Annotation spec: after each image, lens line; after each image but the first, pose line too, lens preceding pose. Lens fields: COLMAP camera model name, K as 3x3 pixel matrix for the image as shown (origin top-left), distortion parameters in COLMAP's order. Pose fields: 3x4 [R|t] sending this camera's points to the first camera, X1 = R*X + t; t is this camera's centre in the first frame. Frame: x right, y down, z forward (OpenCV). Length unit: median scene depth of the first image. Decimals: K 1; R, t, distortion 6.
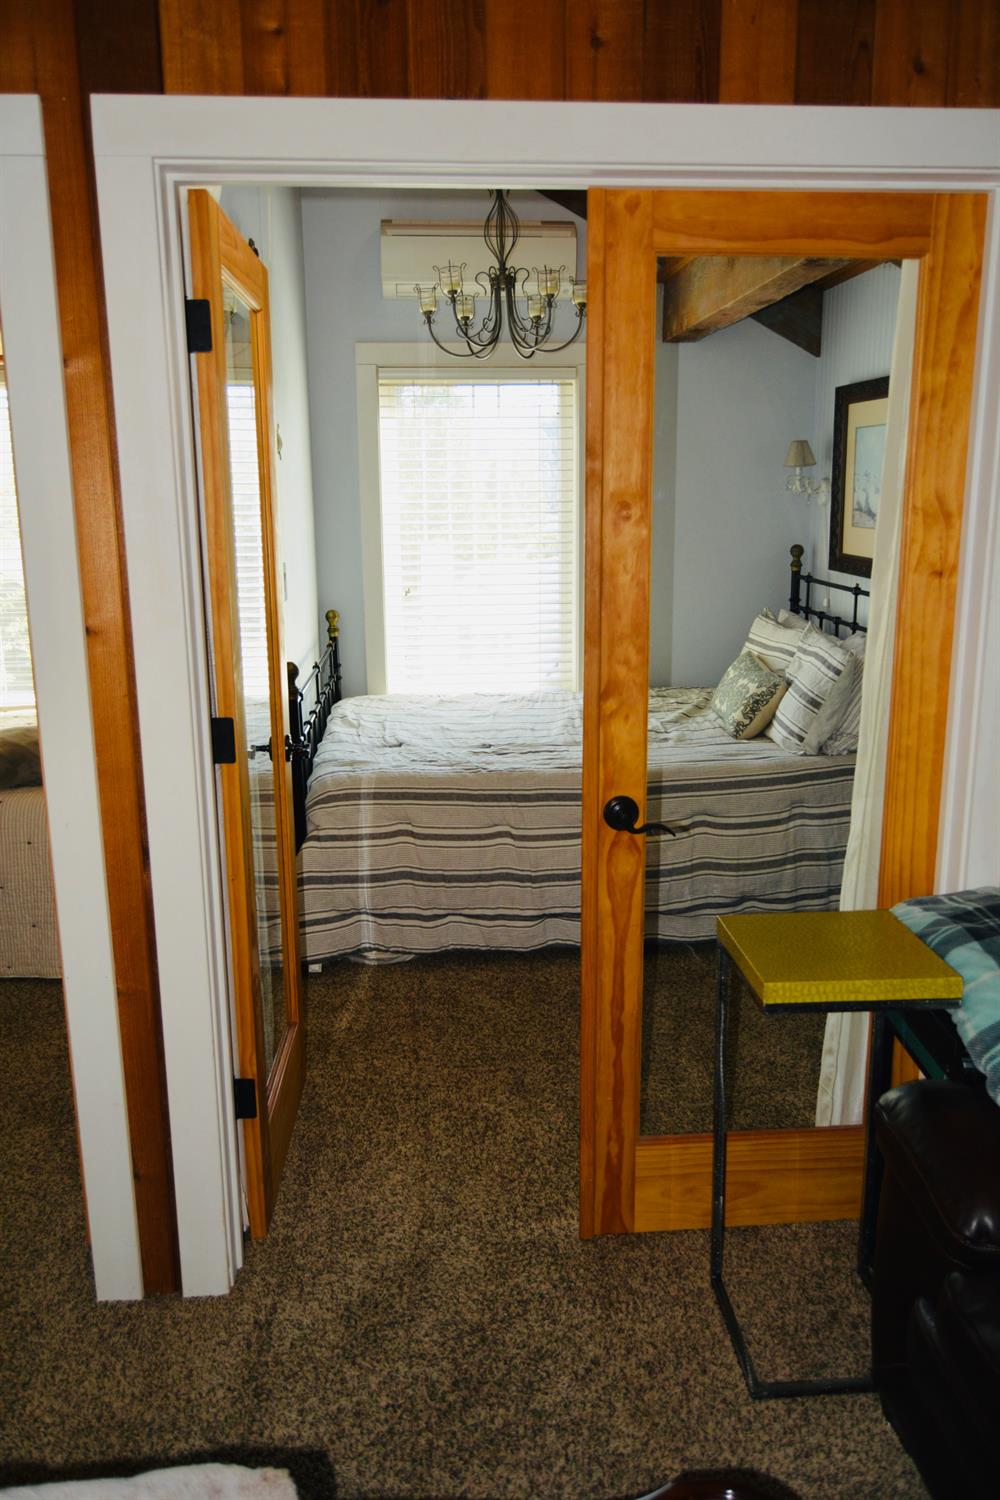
lens RADIAL K [[1135.3, 0, 500.0], [0, 1135.3, 750.0], [0, 0, 1]] dist [-0.025240, 0.003495]
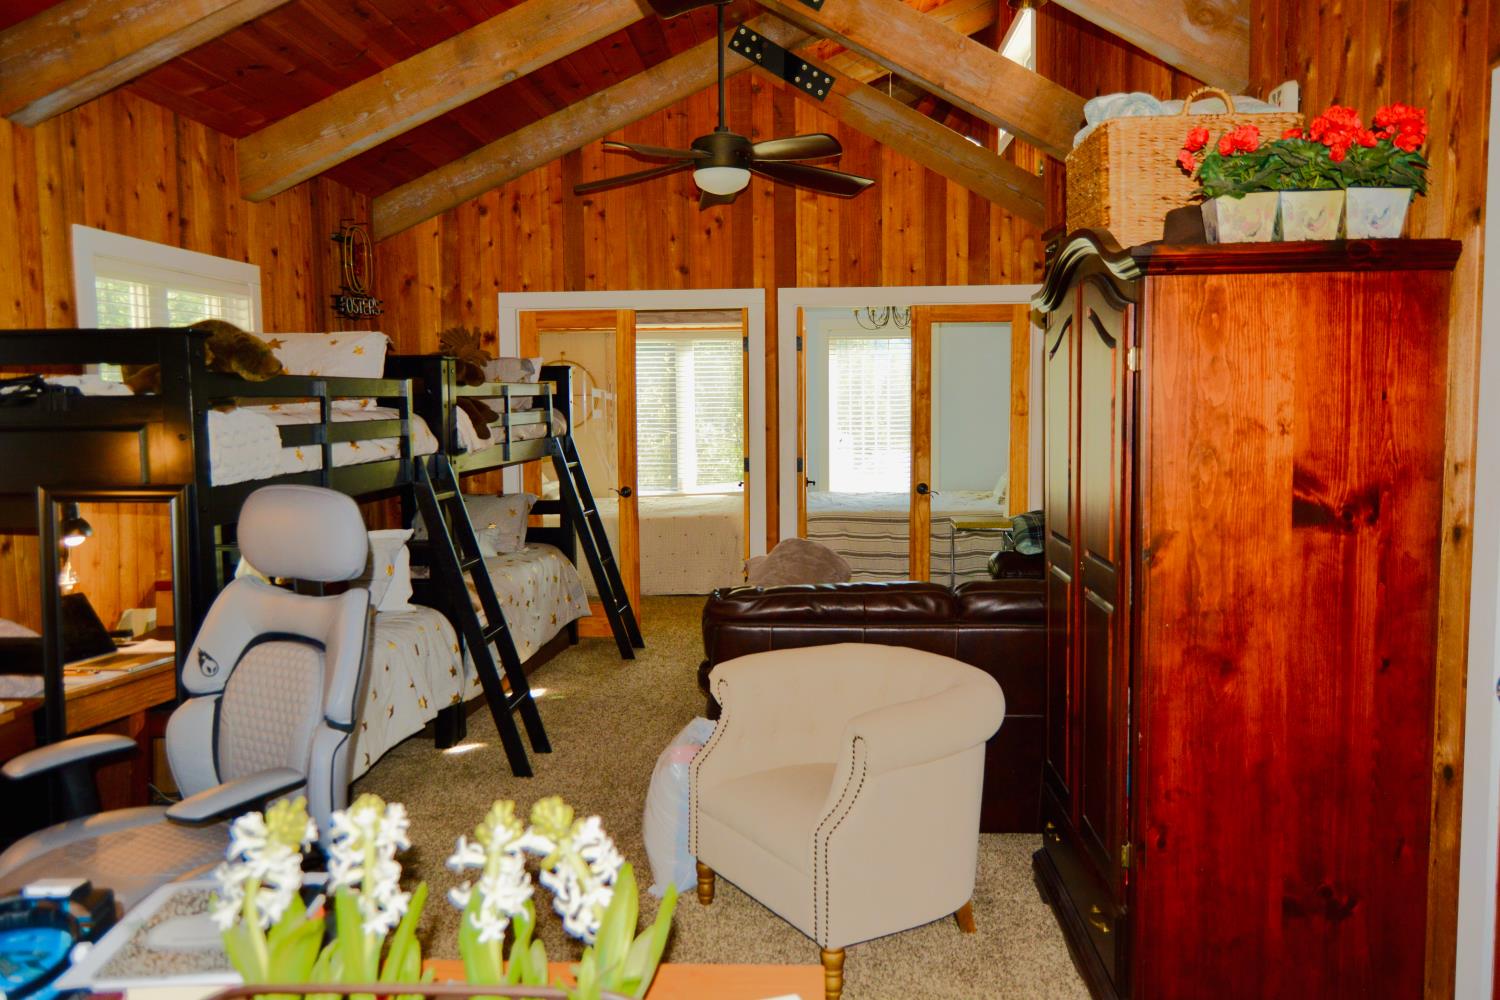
lens RADIAL K [[1135.3, 0, 749.6], [0, 1135.3, 492.9], [0, 0, 1]] dist [-0.025240, 0.003495]
pose [[0.991919, 0.009859, -0.126492, 0.023901], [-0.026573, 0.991008, -0.131135, 0.418755], [0.124062, 0.133436, 0.983262, -1.844036]]
